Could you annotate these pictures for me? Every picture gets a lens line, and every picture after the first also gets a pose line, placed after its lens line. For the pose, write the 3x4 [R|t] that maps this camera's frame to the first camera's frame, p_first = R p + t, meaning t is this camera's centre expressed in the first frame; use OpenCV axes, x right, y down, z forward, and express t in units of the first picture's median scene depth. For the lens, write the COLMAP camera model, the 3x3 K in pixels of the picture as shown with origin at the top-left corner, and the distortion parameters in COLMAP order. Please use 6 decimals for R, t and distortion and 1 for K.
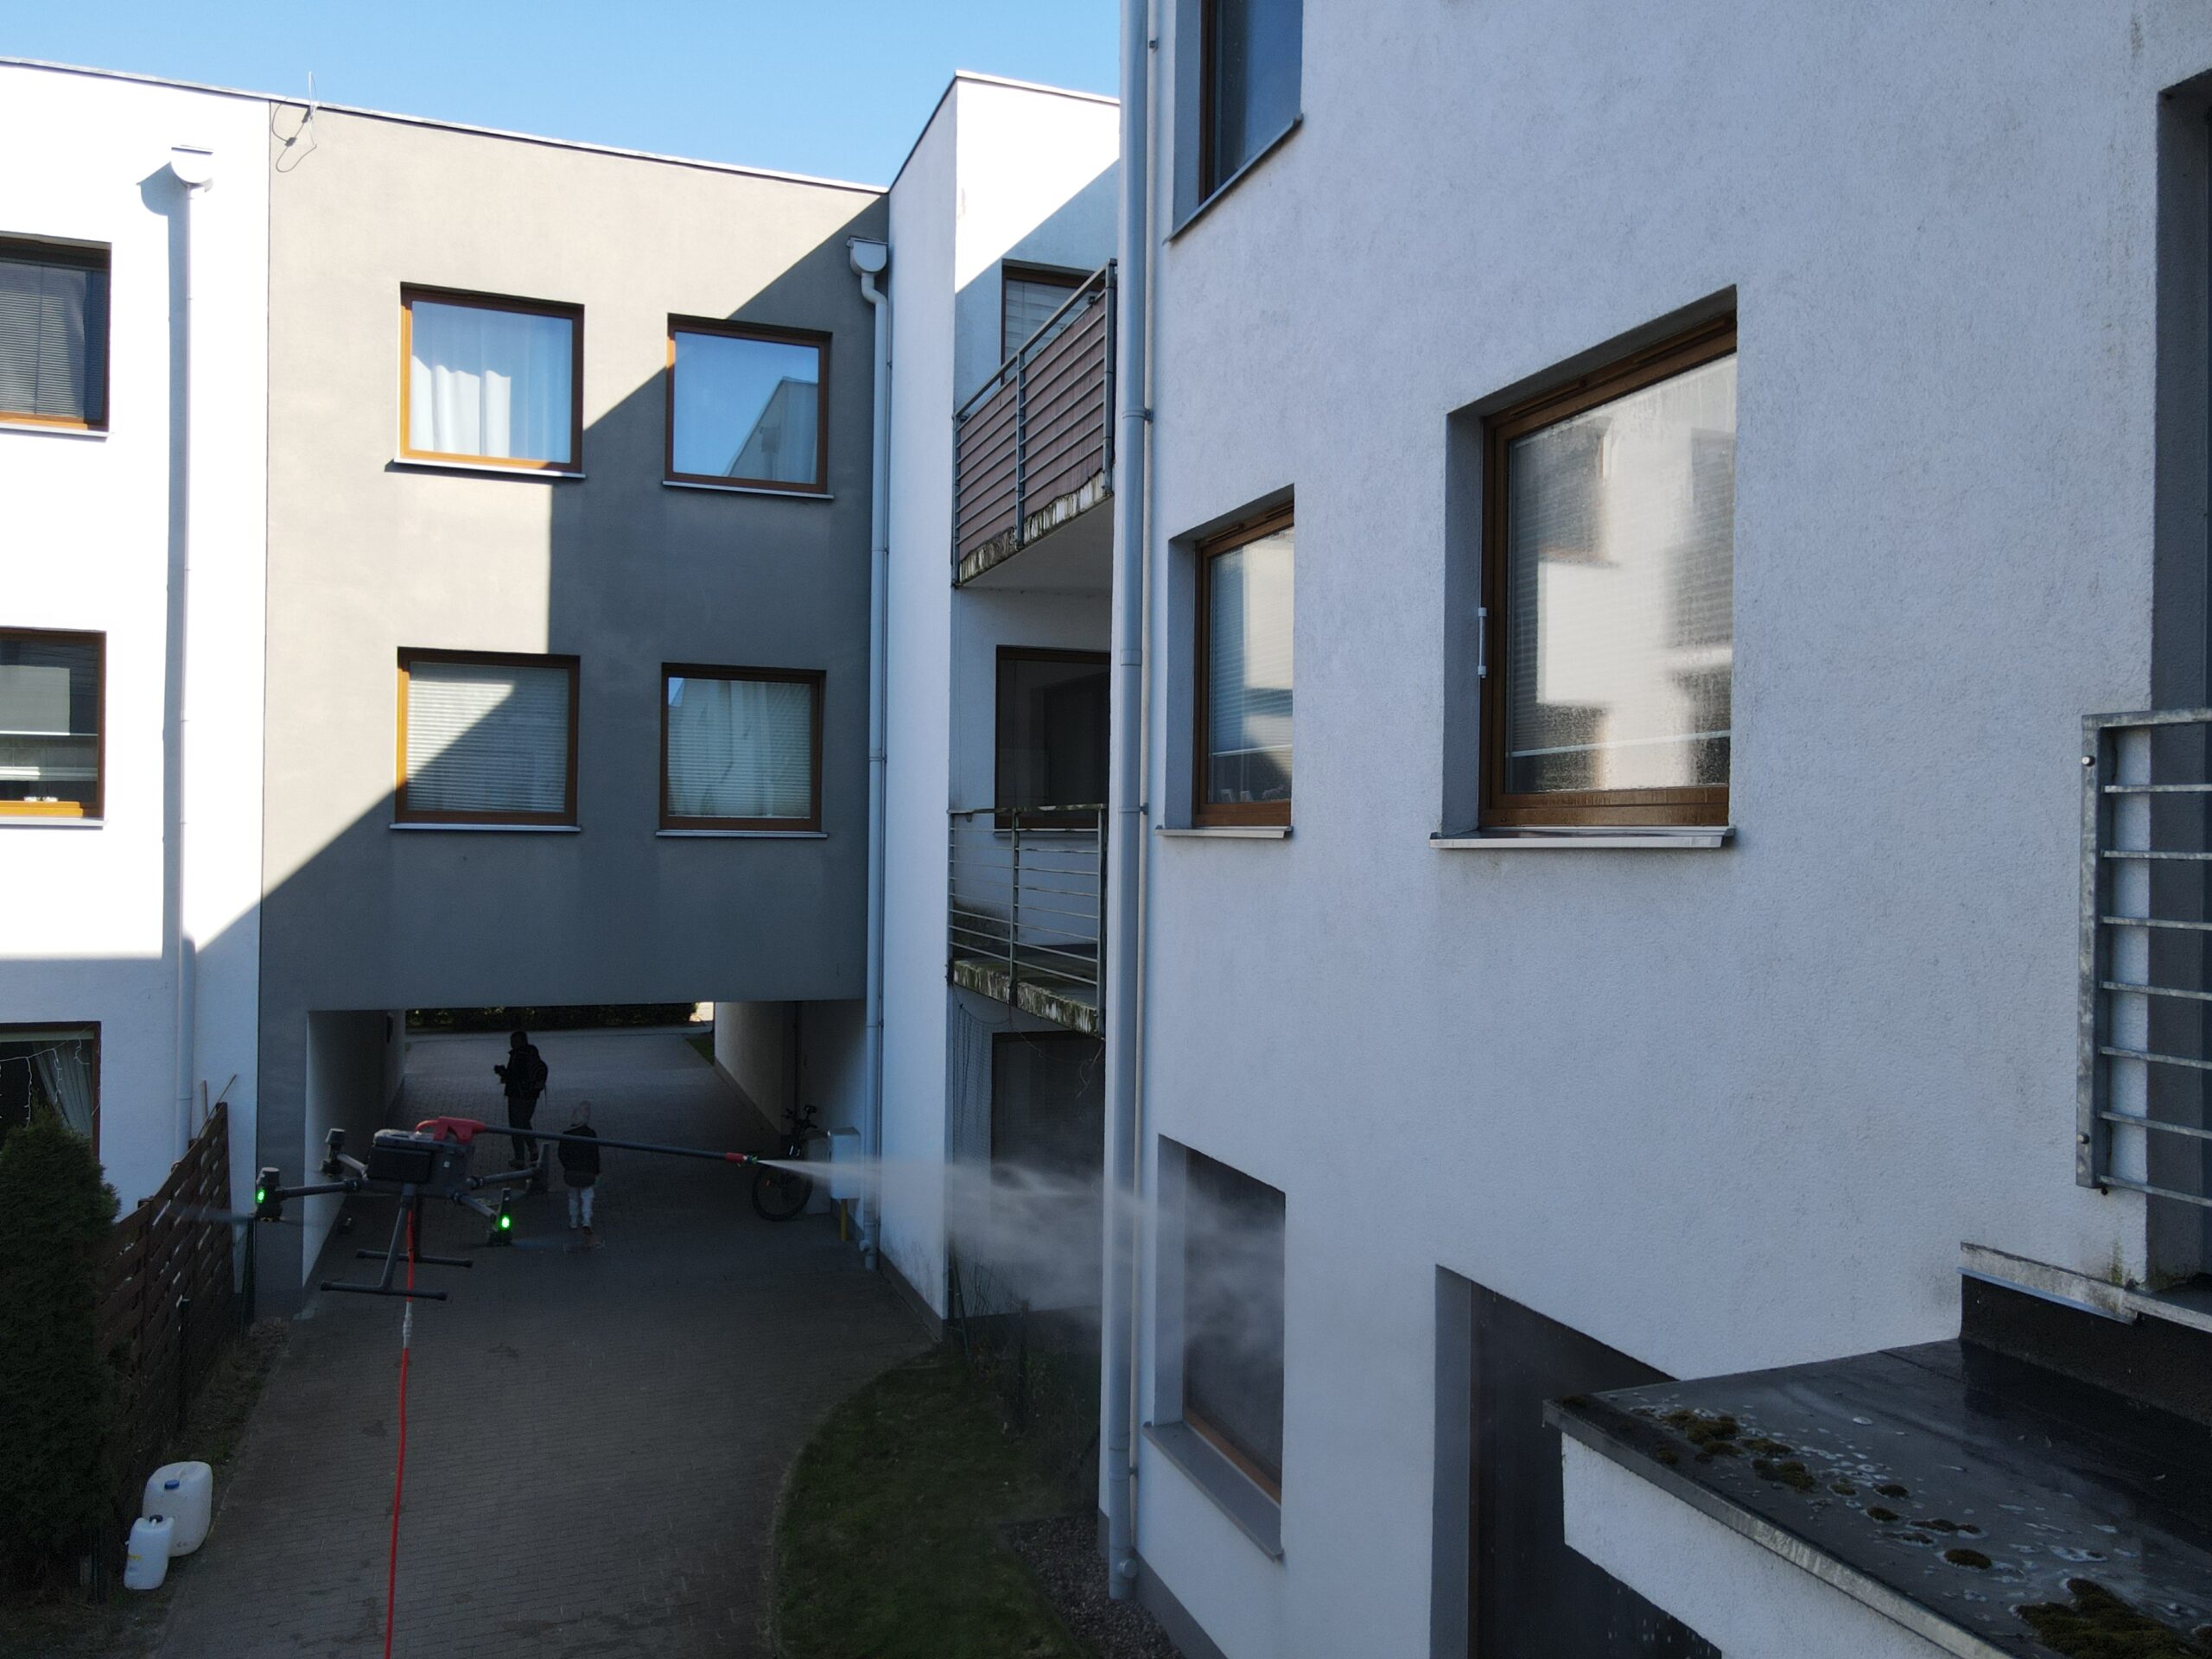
lens RADIAL K [[1602.9, 0, 1143.0], [0, 1602.9, 830.1], [0, 0, 1]] dist [0.005223, -0.002844]
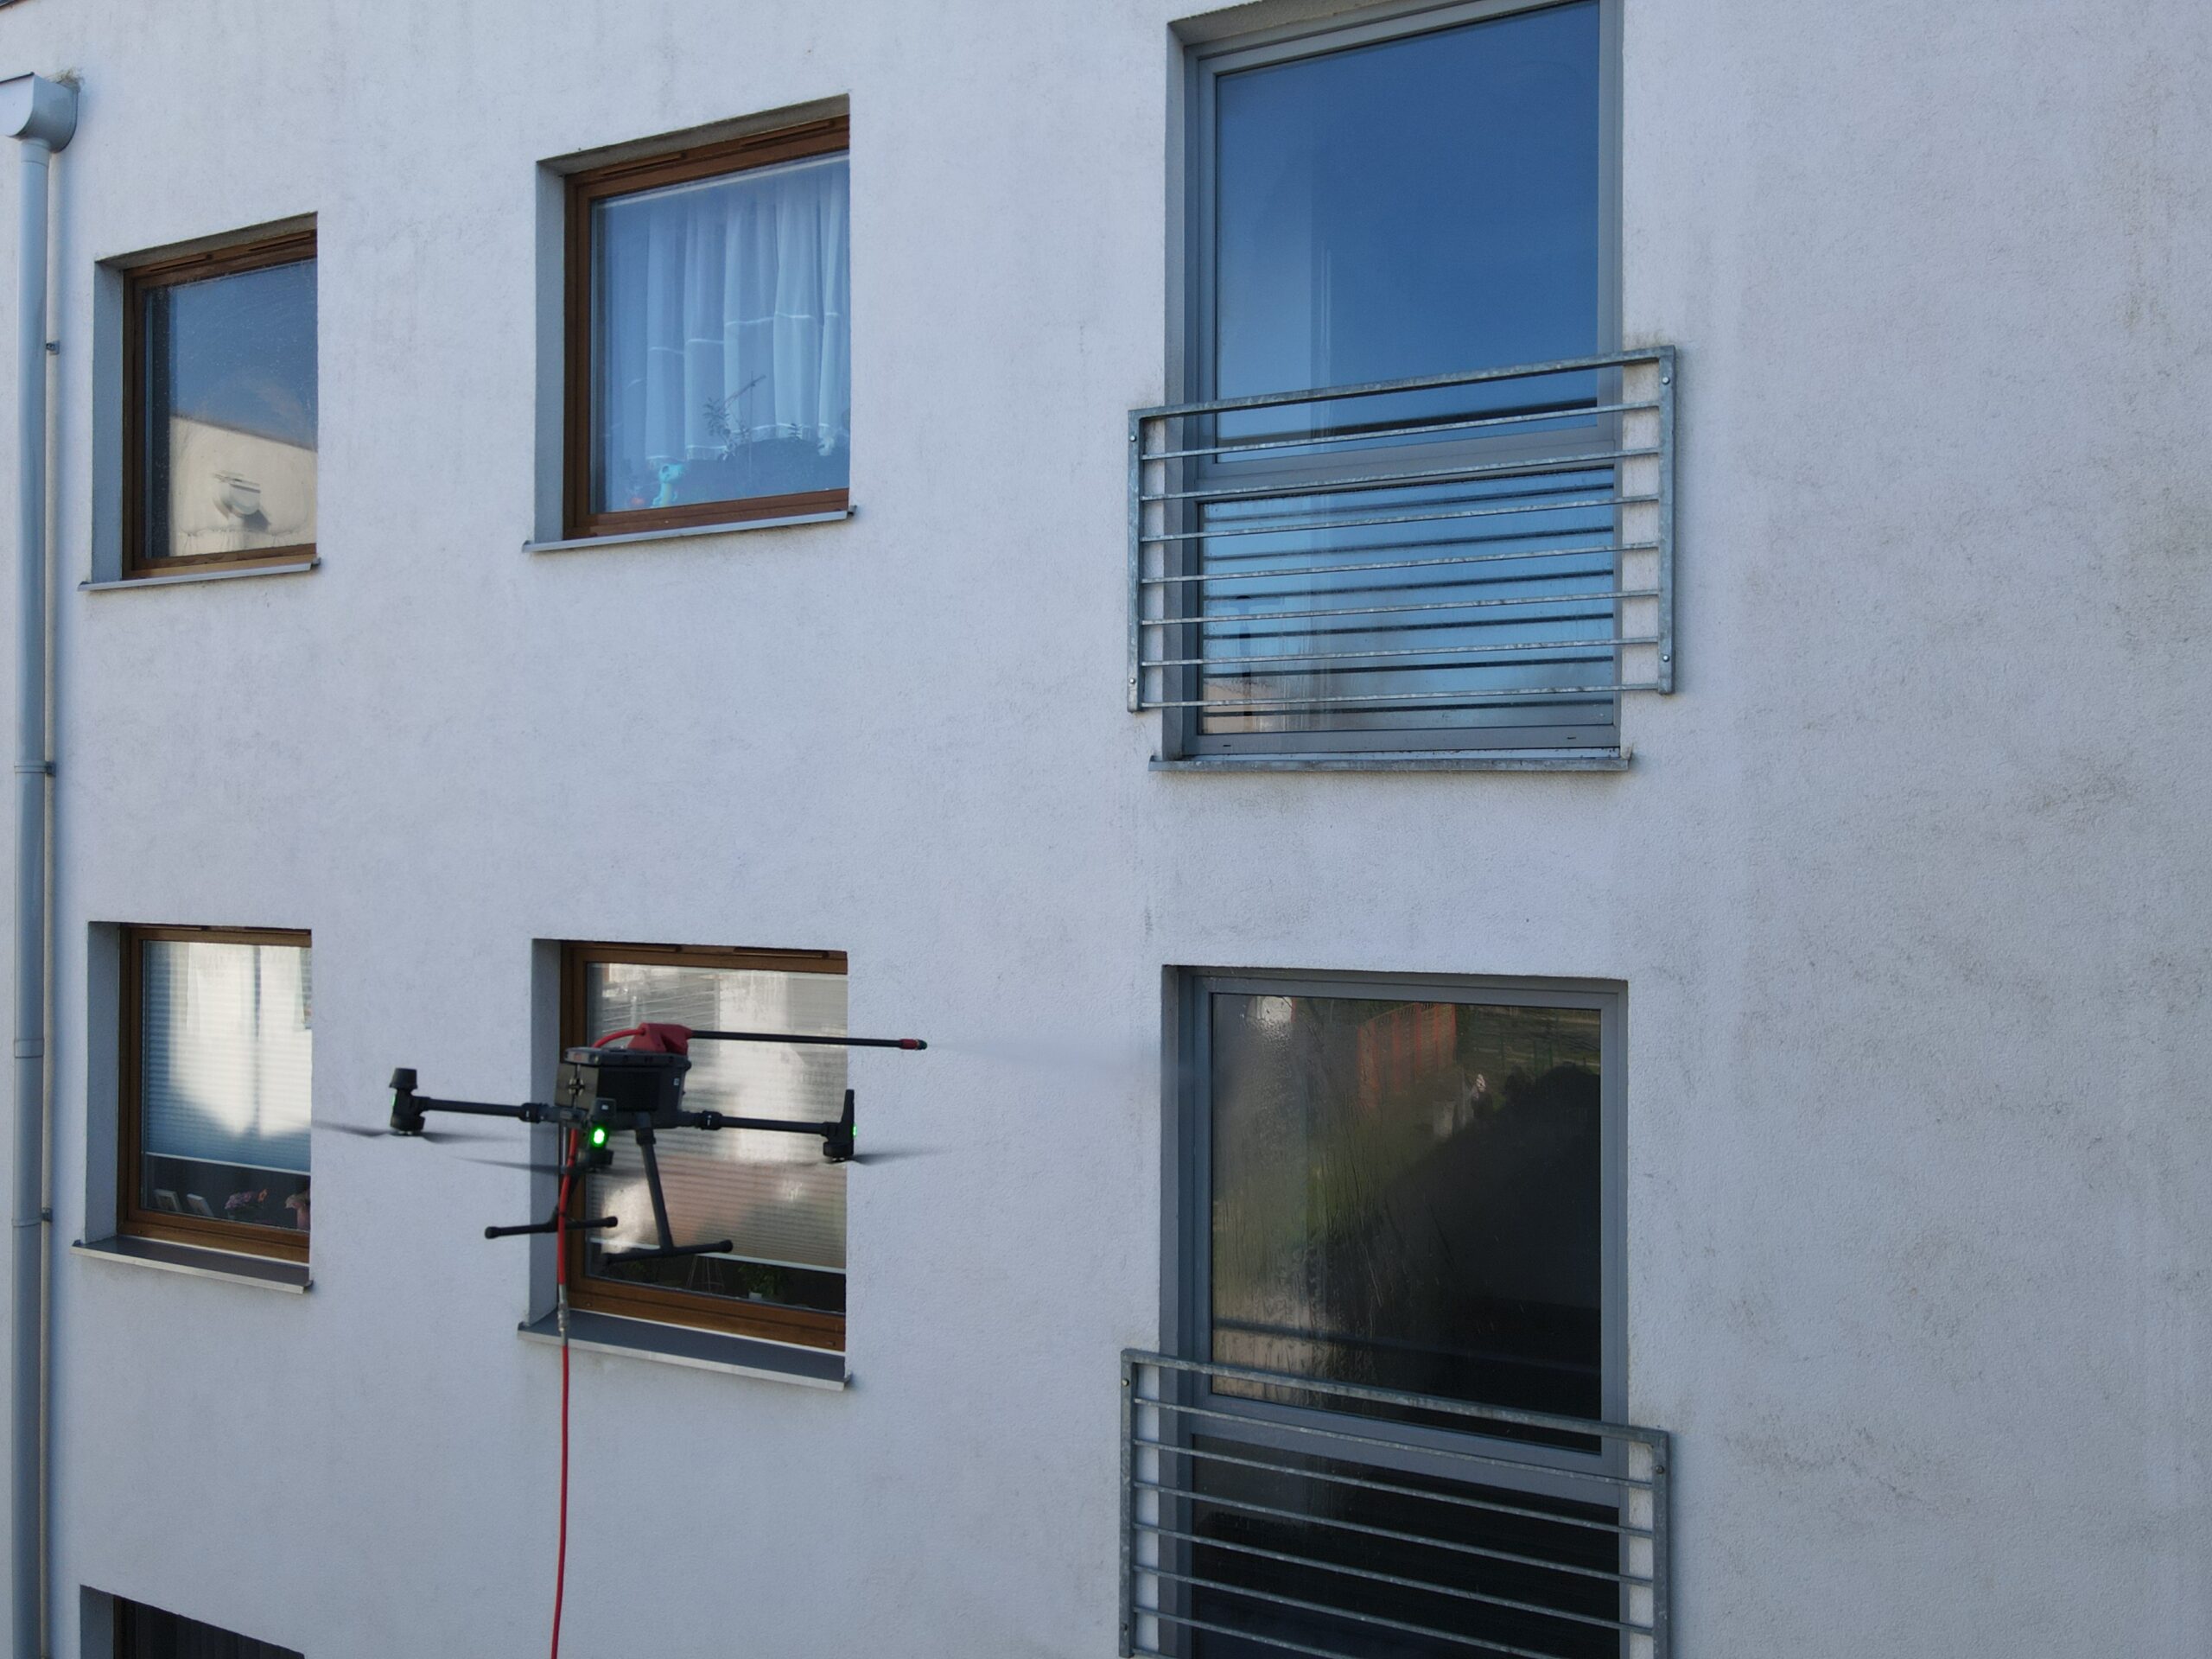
lens RADIAL K [[1625.3, 0, 1119.2], [0, 1625.3, 837.0], [0, 0, 1]] dist [-0.003360, 0.012233]
pose [[0.714220, -0.007040, 0.699886, -0.458778], [-0.000428, 0.999945, 0.010495, -0.523599], [-0.699921, -0.007795, 0.714178, -0.106679]]
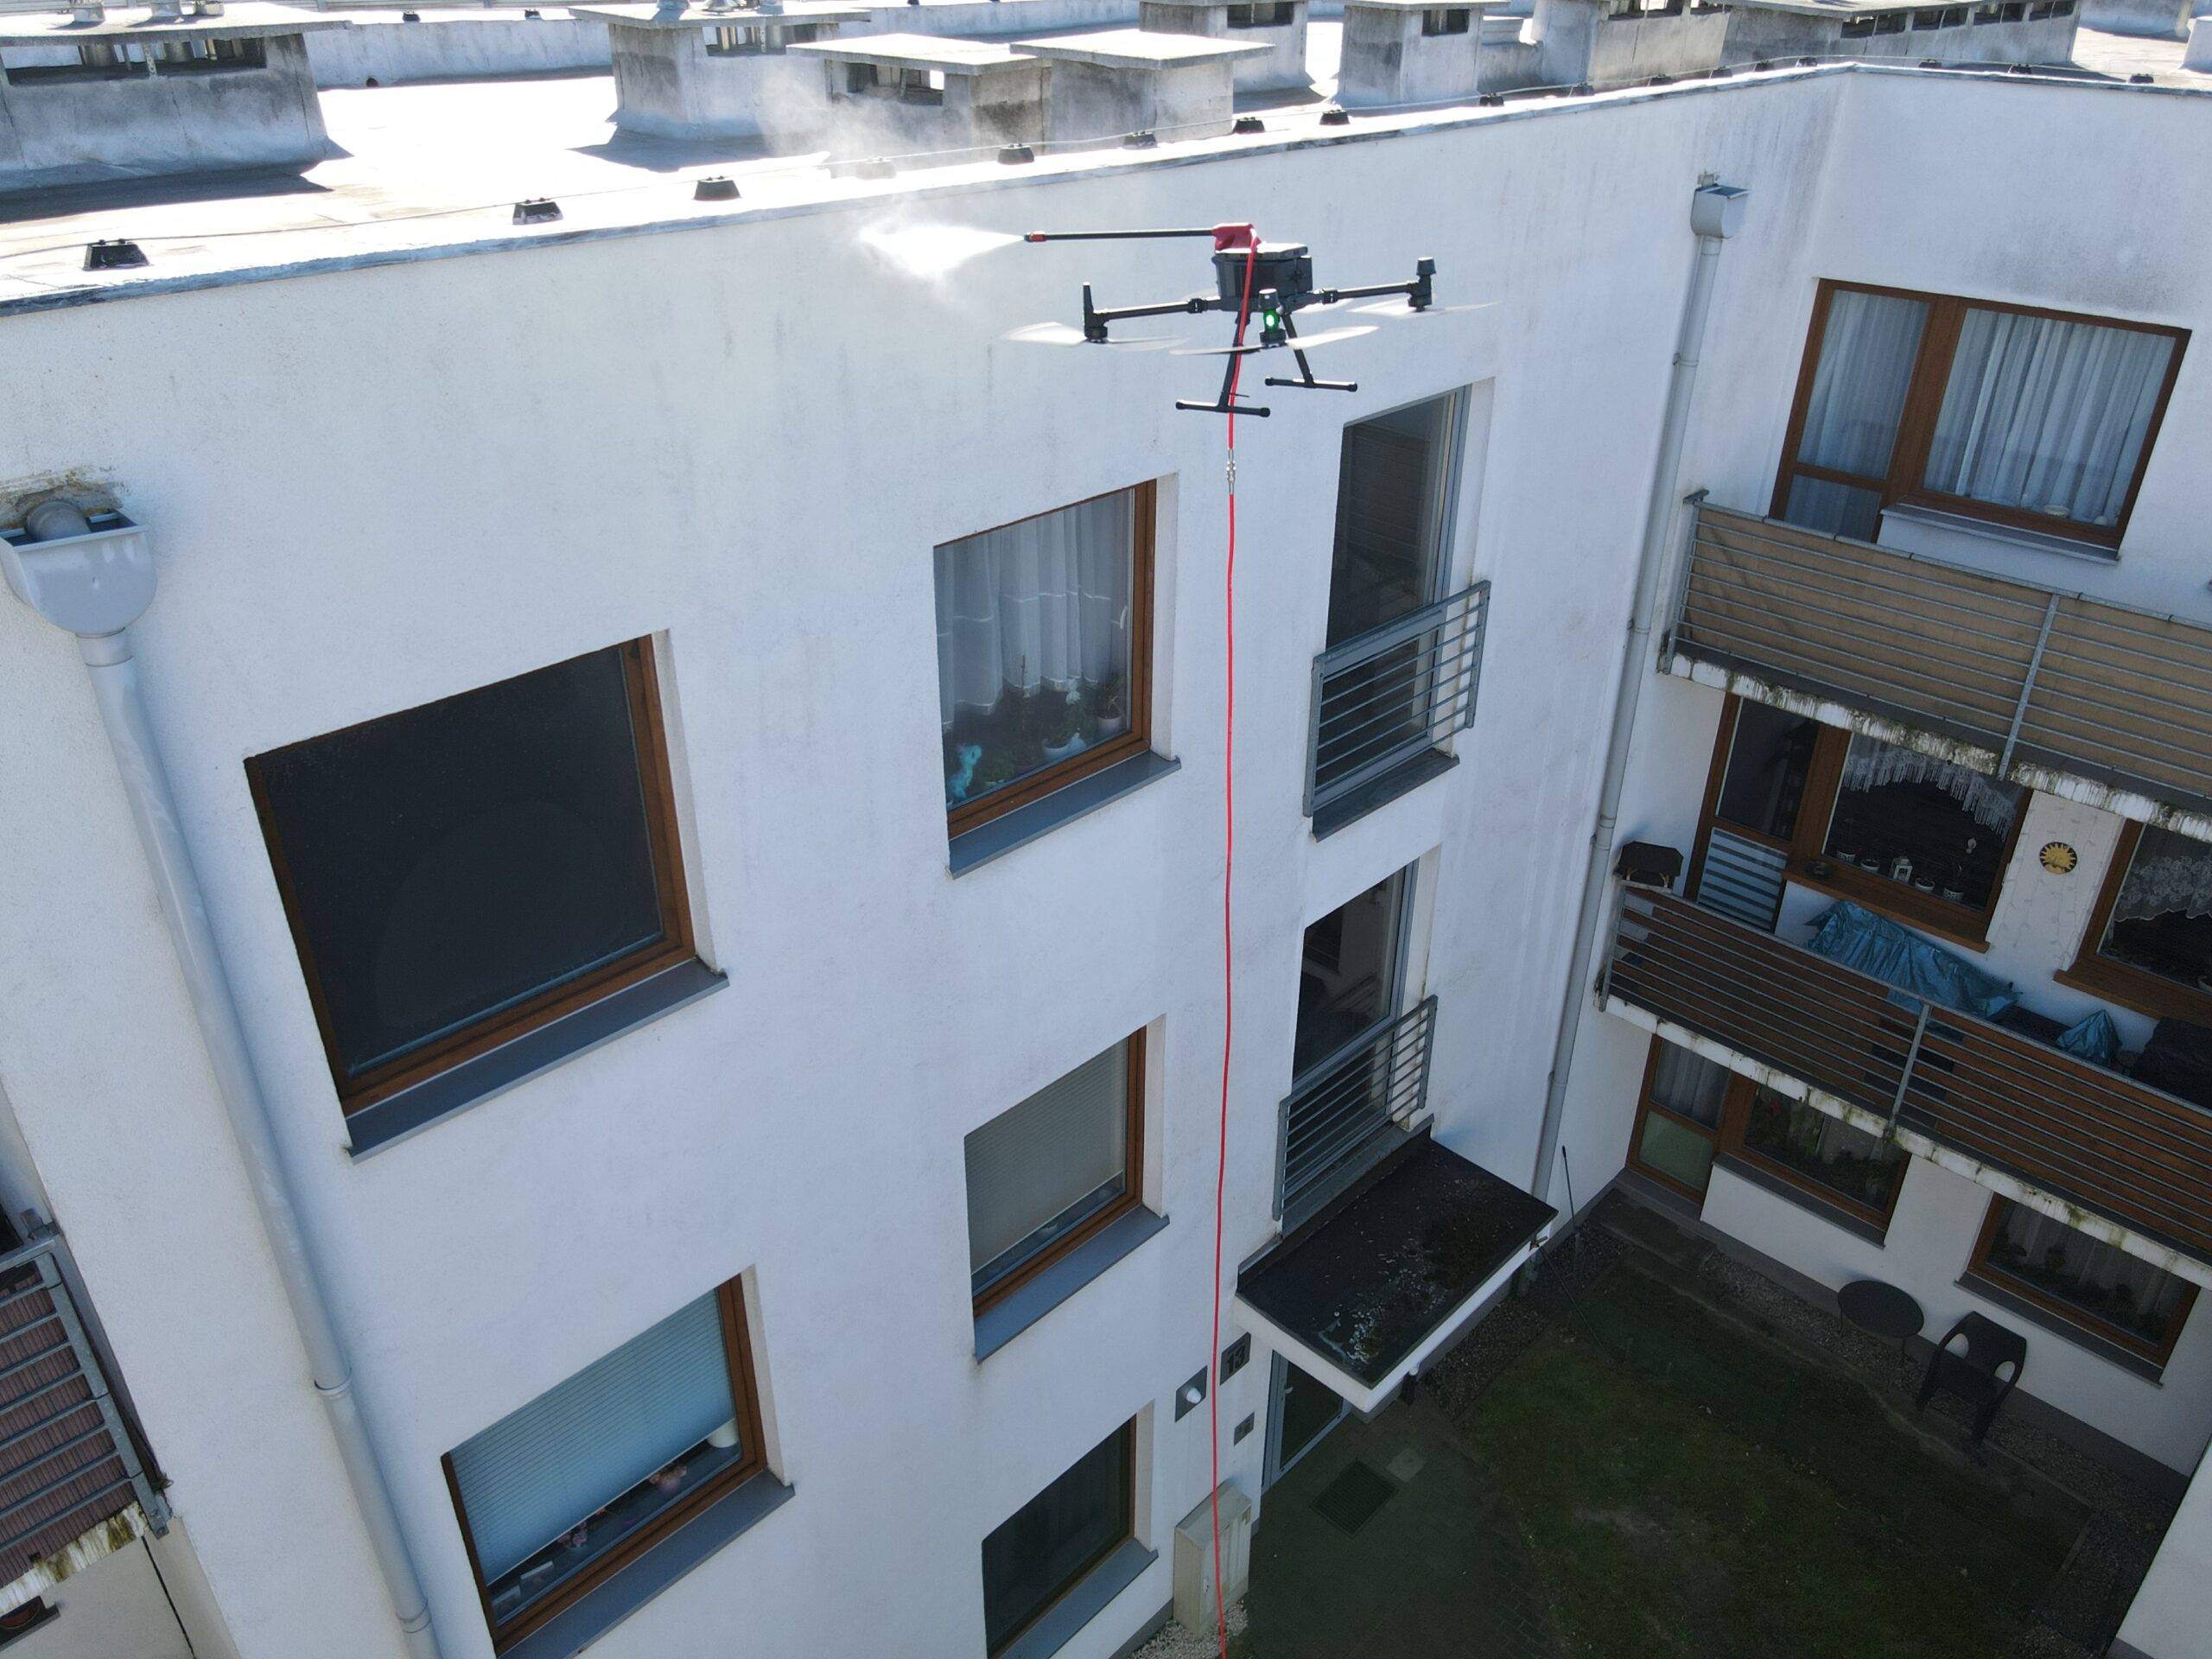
lens RADIAL K [[1618.6, 0, 1113.8], [0, 1618.6, 832.6], [0, 0, 1]] dist [0.010258, 0.009063]
pose [[-0.417946, -0.458486, 0.784291, -1.294869], [-0.016705, 0.867040, 0.497958, -1.821352], [-0.908318, 0.195018, -0.370035, 2.073943]]
